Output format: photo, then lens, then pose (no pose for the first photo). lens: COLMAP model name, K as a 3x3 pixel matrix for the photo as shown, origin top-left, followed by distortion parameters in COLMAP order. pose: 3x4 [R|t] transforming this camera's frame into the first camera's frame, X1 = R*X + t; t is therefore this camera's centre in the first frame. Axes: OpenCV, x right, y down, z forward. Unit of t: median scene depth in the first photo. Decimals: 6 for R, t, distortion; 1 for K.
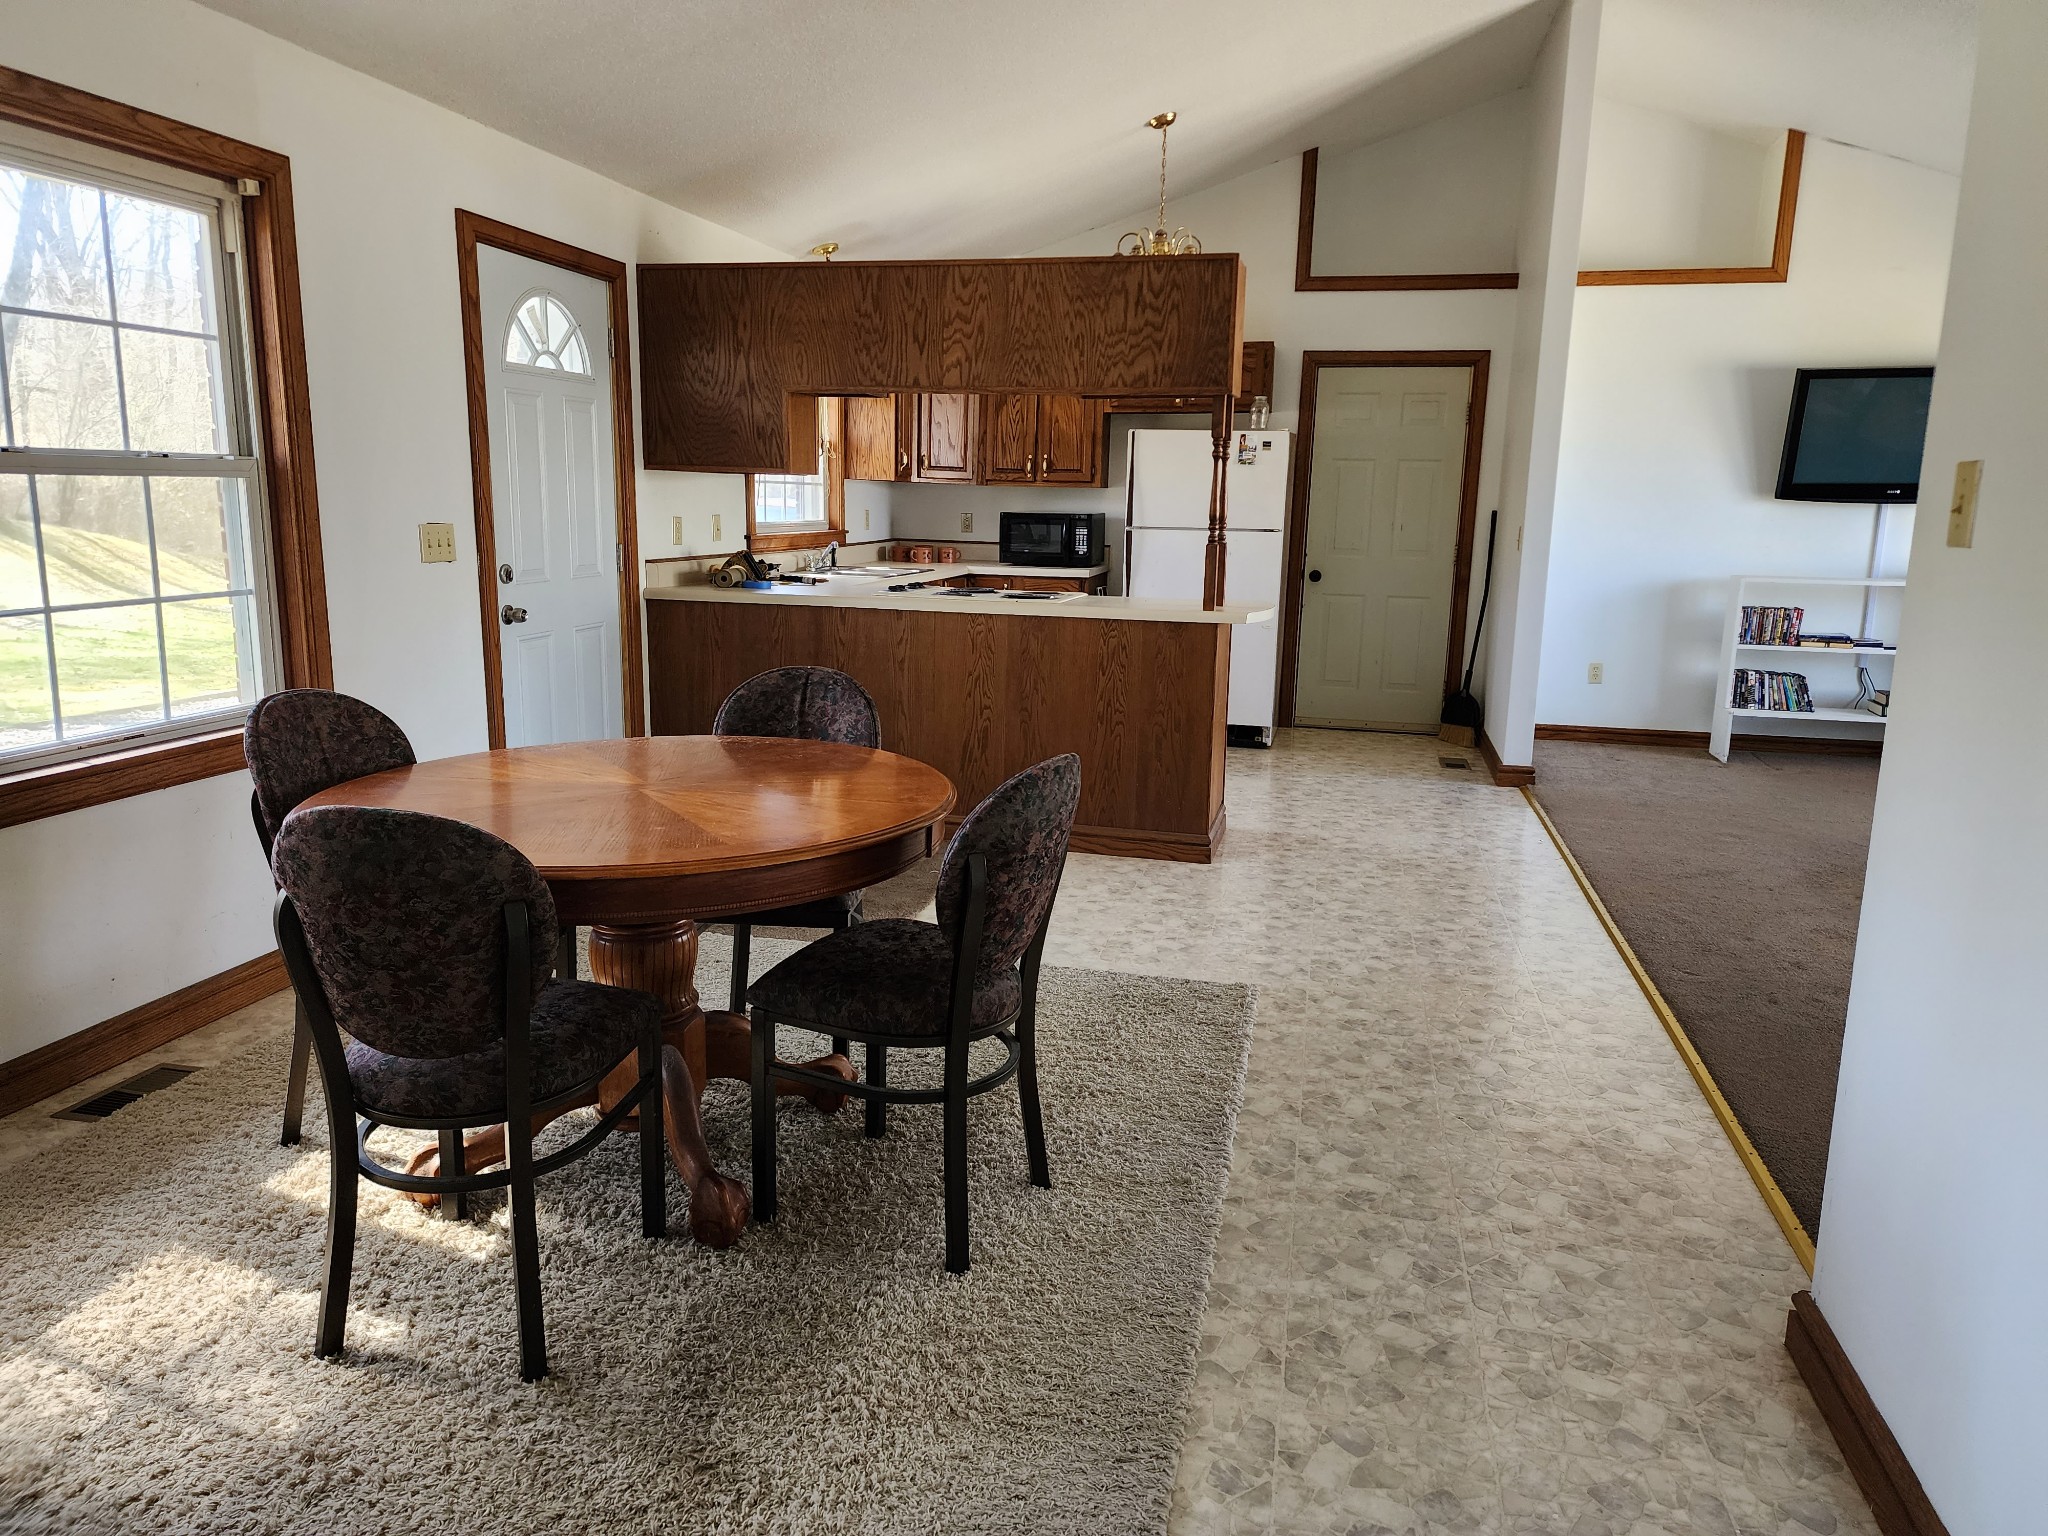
lens RADIAL K [[1417.8, 0, 1029.4], [0, 1417.8, 769.1], [0, 0, 1]] dist [0.080109, -0.062113]
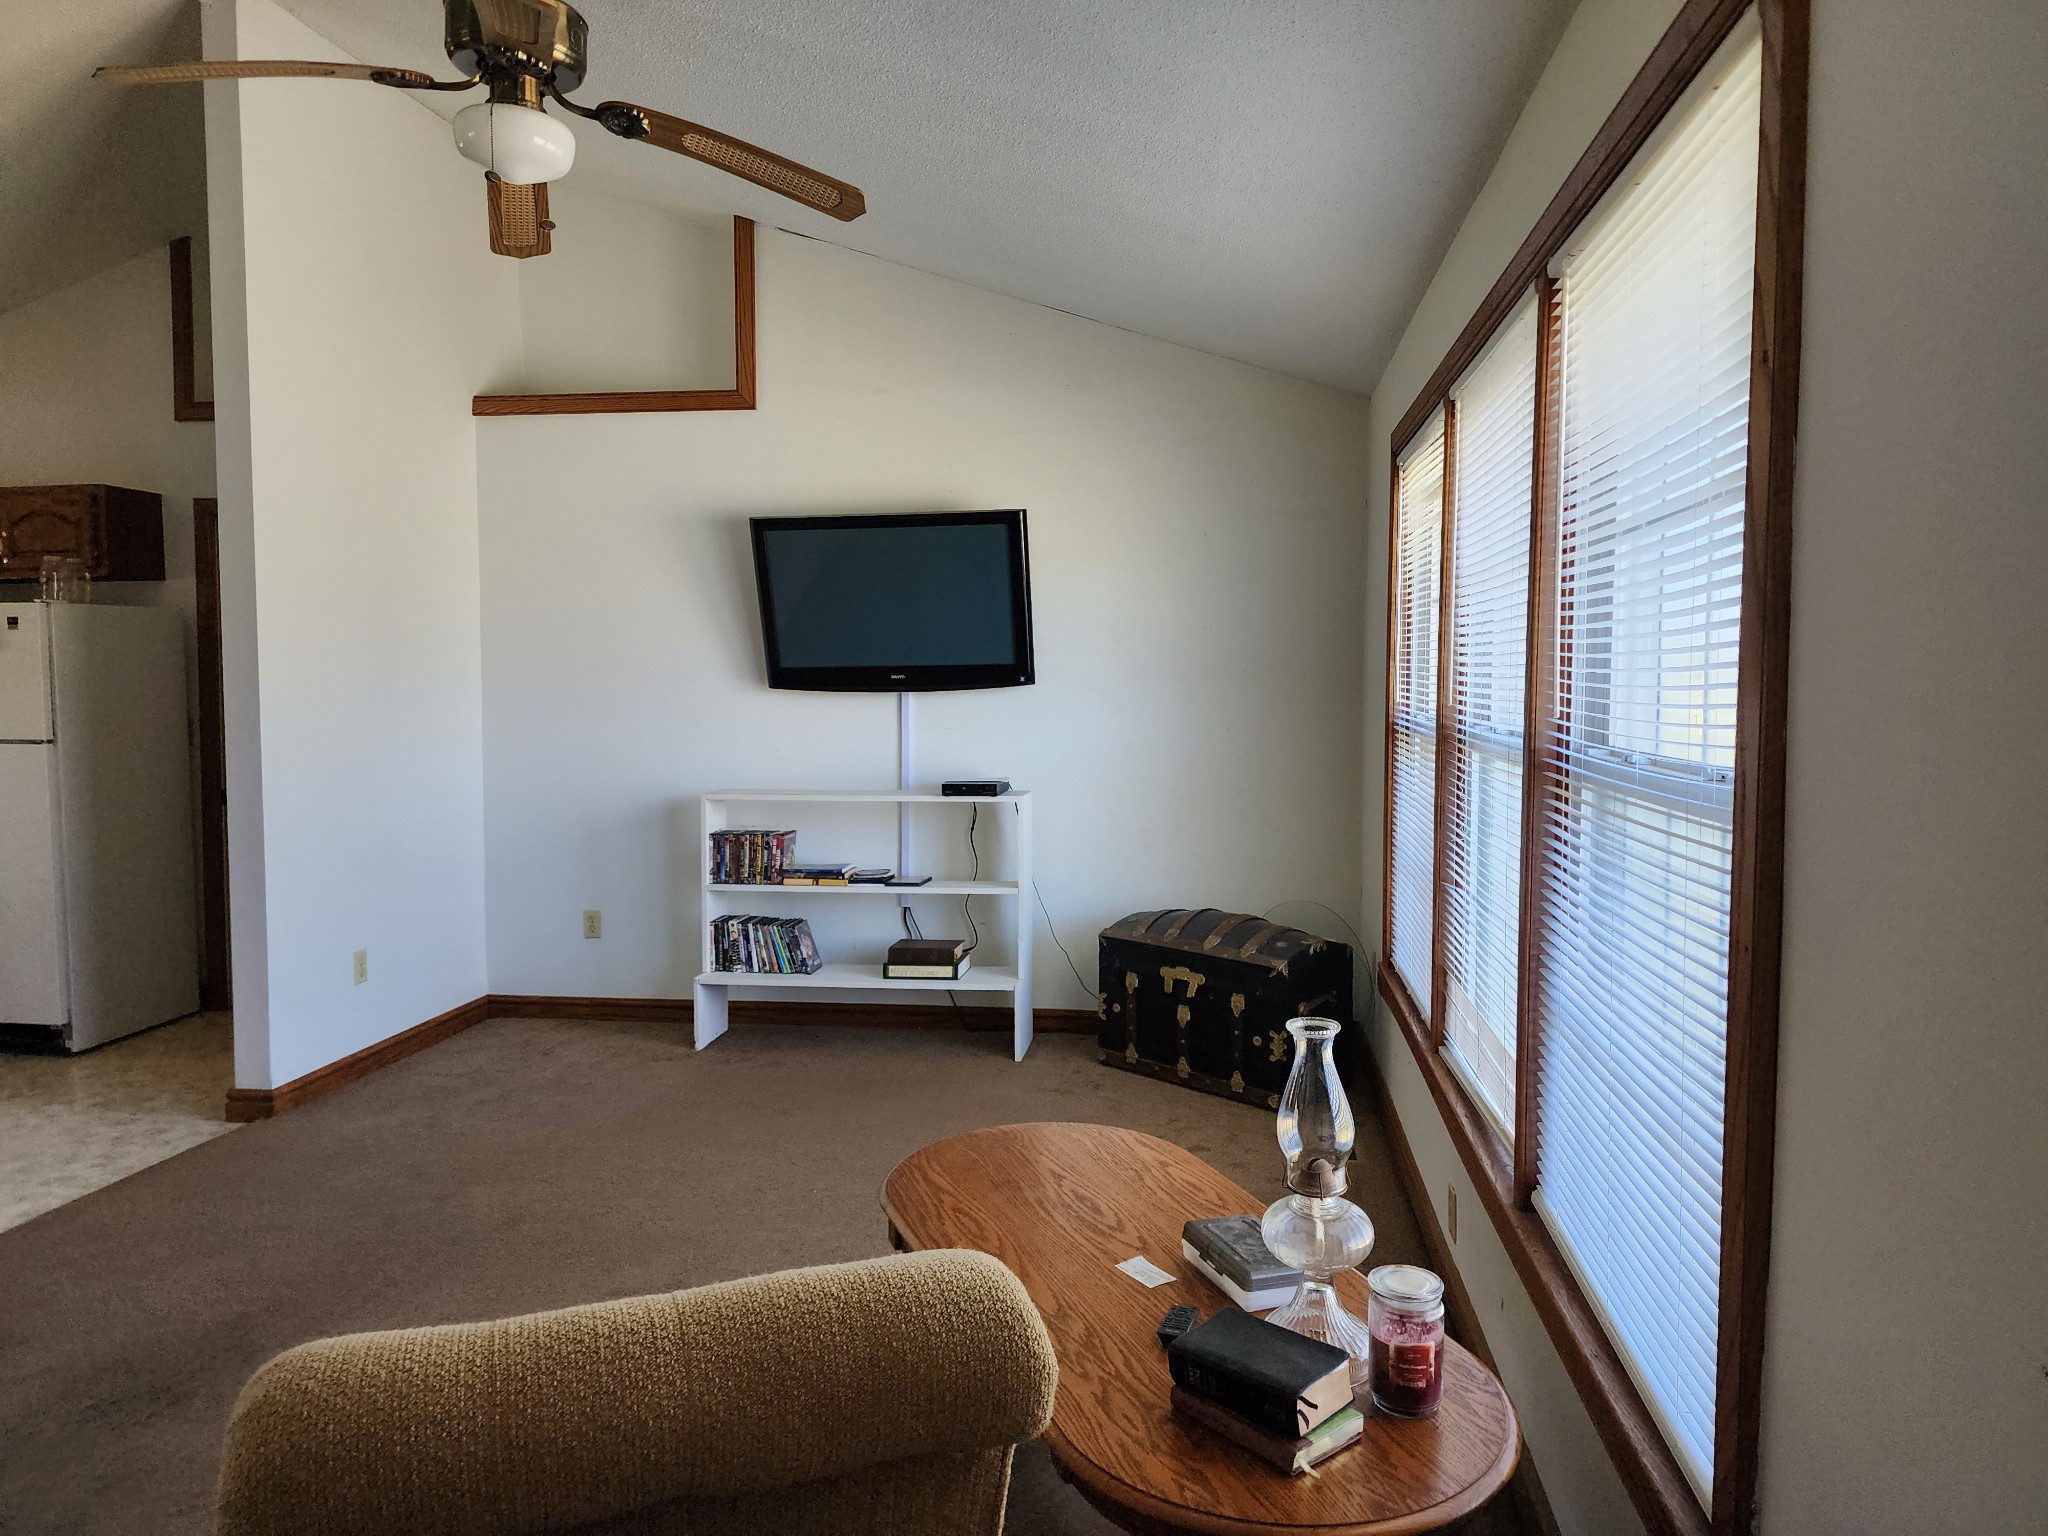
lens RADIAL K [[1417.8, 0, 1025.2], [0, 1417.8, 770.6], [0, 0, 1]] dist [0.080109, -0.062113]
pose [[0.997475, -0.027954, 0.065282, 0.604400], [0.037009, 0.989189, -0.141902, -0.035304], [-0.060609, 0.143960, 0.987726, 0.272658]]
